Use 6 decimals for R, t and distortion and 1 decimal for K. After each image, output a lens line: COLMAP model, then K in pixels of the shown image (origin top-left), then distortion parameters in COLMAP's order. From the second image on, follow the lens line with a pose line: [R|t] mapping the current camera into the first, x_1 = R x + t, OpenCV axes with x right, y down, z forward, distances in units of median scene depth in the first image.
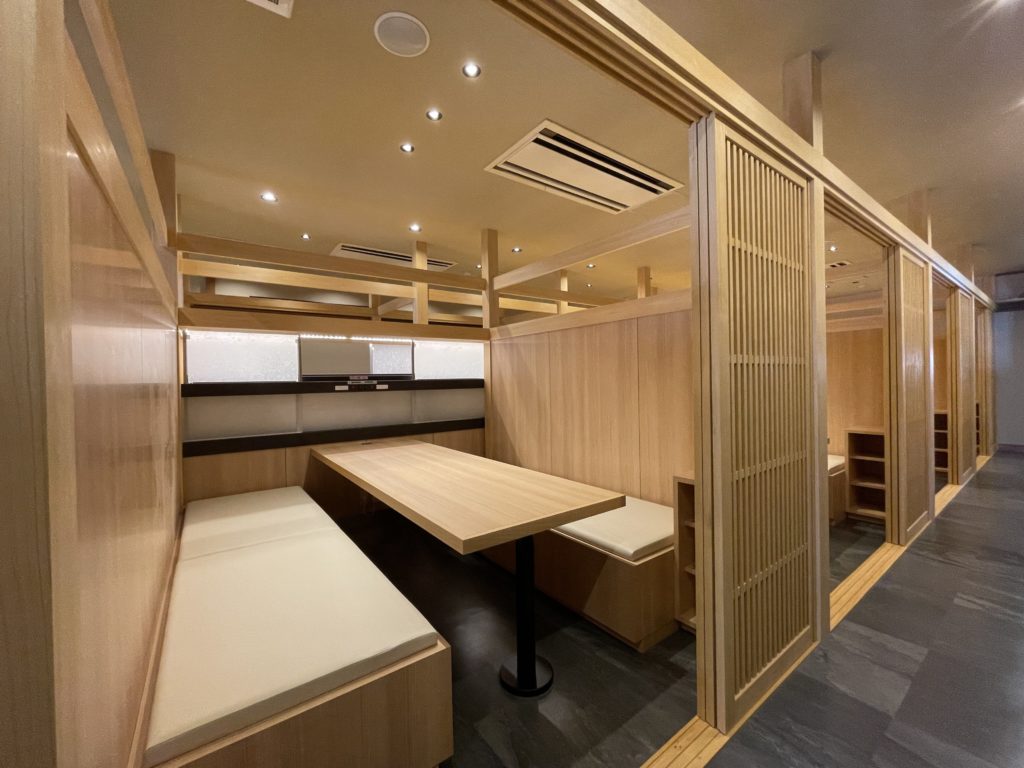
lens RADIAL K [[412.9, 0, 510.1], [0, 412.9, 381.8], [0, 0, 1]] dist [-0.002055, -0.000137]
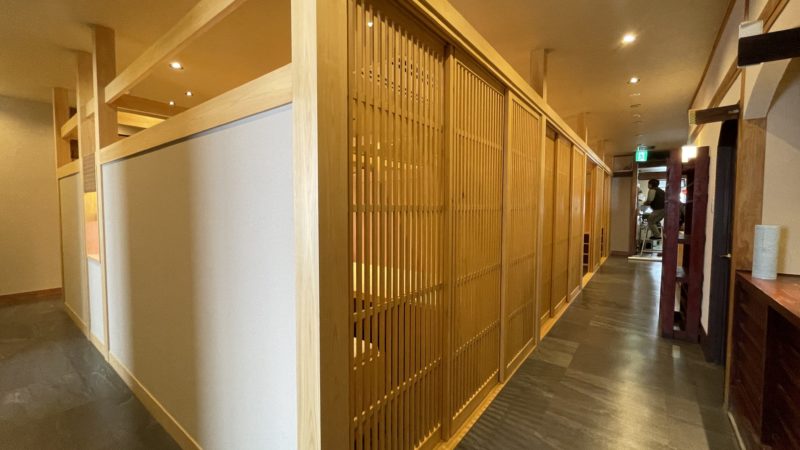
lens RADIAL K [[324.5, 0, 400.4], [0, 324.5, 225.2], [0, 0, 1]] dist [0.002236, -0.000008]
pose [[0.957979, 0.004782, 0.286797, -0.207605], [-0.017691, 0.998943, 0.042434, -0.010814], [-0.286291, -0.045725, 0.957051, -0.184124]]
